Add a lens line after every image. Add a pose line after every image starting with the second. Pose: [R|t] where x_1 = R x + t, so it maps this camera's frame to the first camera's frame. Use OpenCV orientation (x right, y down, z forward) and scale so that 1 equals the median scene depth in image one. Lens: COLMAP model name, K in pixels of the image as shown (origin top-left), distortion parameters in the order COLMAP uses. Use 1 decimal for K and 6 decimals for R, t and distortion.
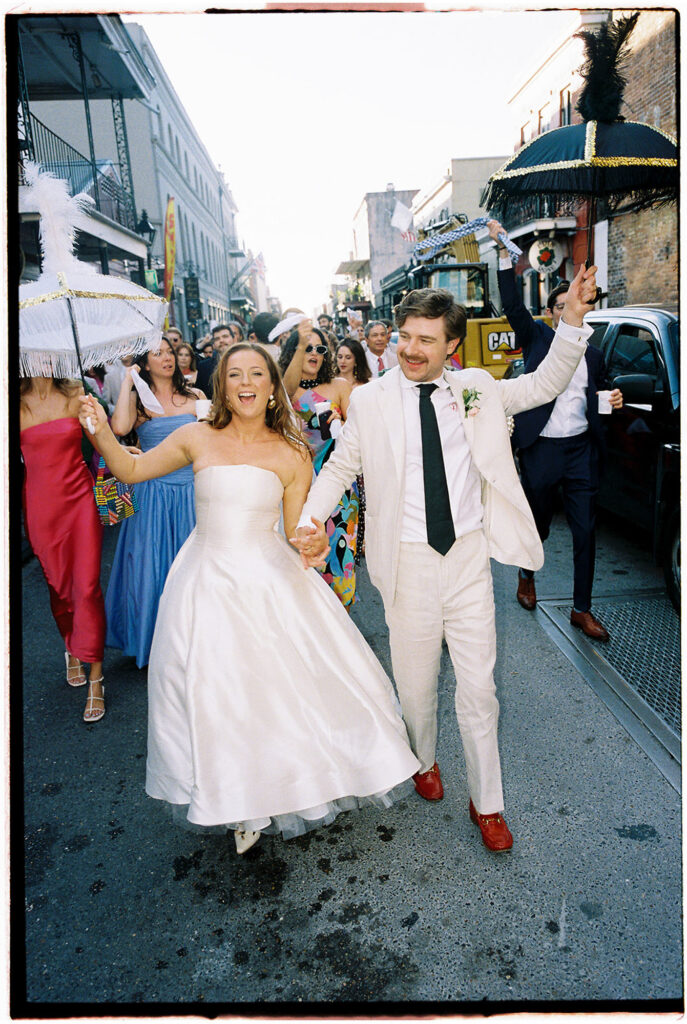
lens RADIAL K [[793.5, 0, 343.5], [0, 793.5, 512.0], [0, 0, 1]] dist [0.007033, 0.001539]
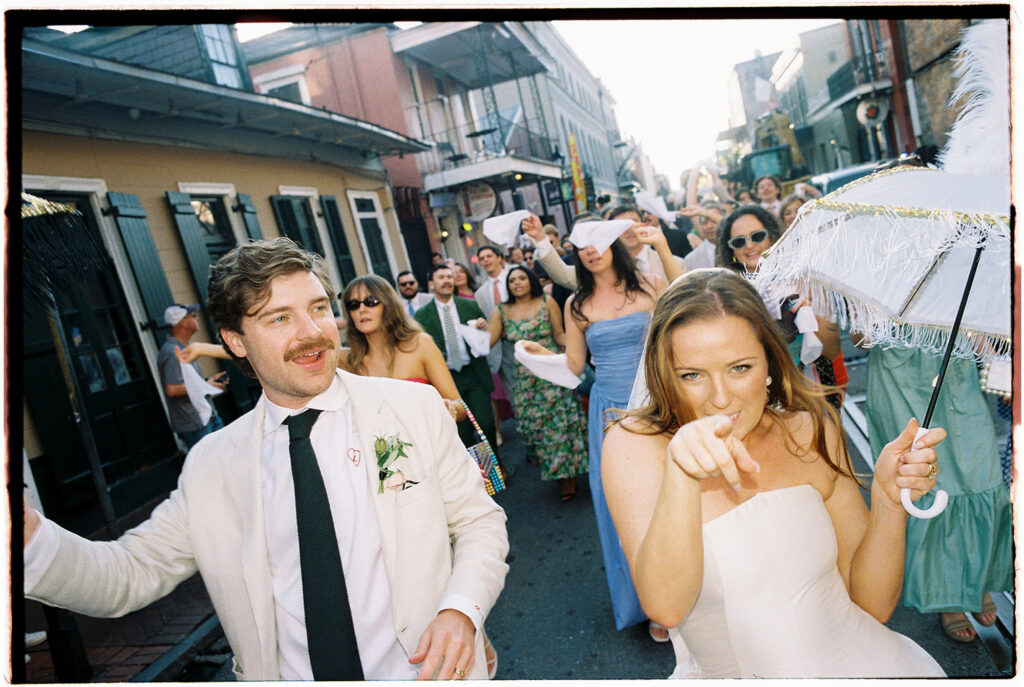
lens RADIAL K [[793.5, 0, 512.0], [0, 793.5, 343.5], [0, 0, 1]] dist [0.007033, 0.001539]
pose [[0.949214, -0.117855, -0.291724, 0.024353], [0.100232, 0.992157, -0.074688, 0.037215], [0.298239, 0.041655, 0.953582, -0.176198]]
